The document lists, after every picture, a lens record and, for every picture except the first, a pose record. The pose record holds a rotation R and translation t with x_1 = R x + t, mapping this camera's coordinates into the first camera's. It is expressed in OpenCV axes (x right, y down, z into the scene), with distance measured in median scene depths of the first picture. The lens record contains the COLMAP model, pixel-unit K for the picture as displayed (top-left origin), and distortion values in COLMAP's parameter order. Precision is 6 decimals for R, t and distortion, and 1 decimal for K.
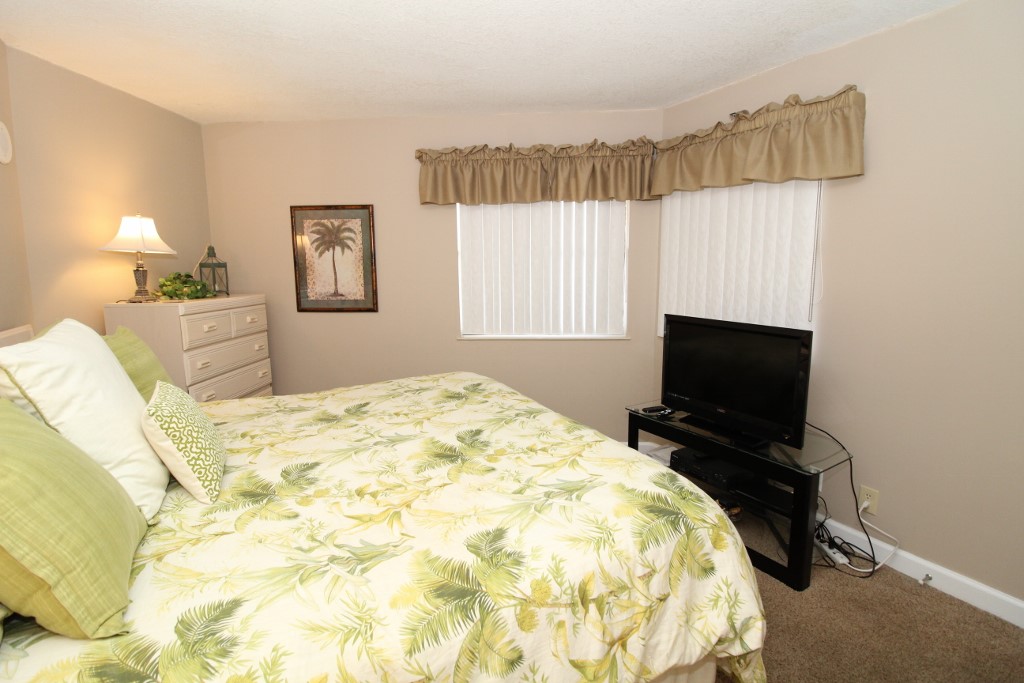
lens RADIAL K [[475.8, 0, 506.5], [0, 475.8, 326.6], [0, 0, 1]] dist [0.011943, -0.016423]
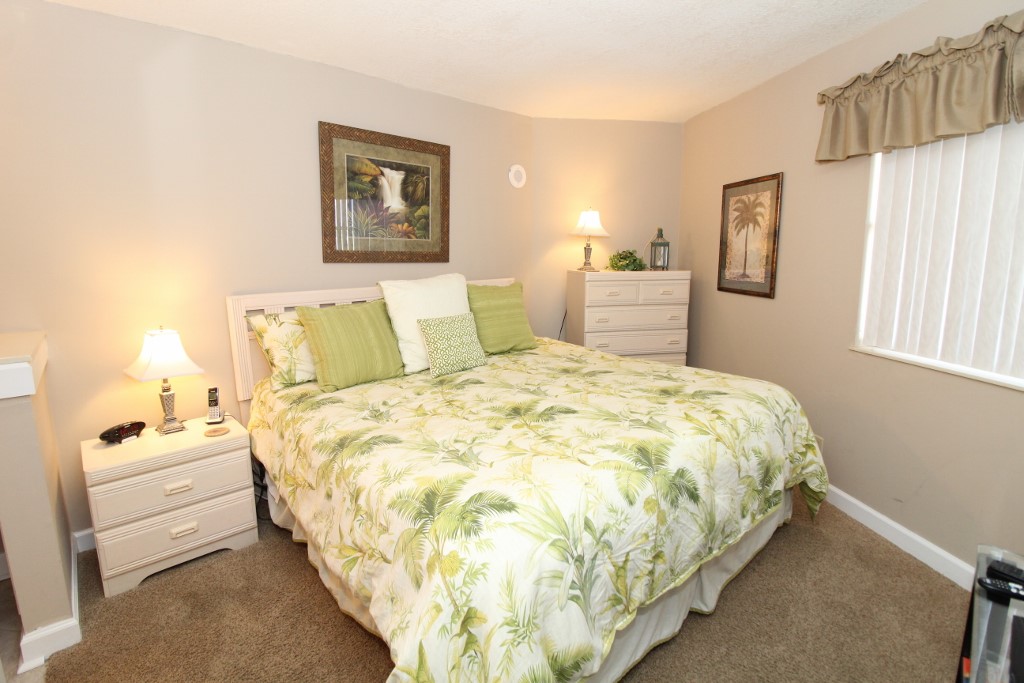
lens RADIAL K [[475.8, 0, 506.5], [0, 475.8, 326.6], [0, 0, 1]] dist [0.011943, -0.016423]
pose [[0.217047, 0.164640, -0.962177, 0.485351], [-0.119432, 0.982748, 0.141218, -0.046919], [0.968827, 0.084264, 0.232966, 0.351609]]
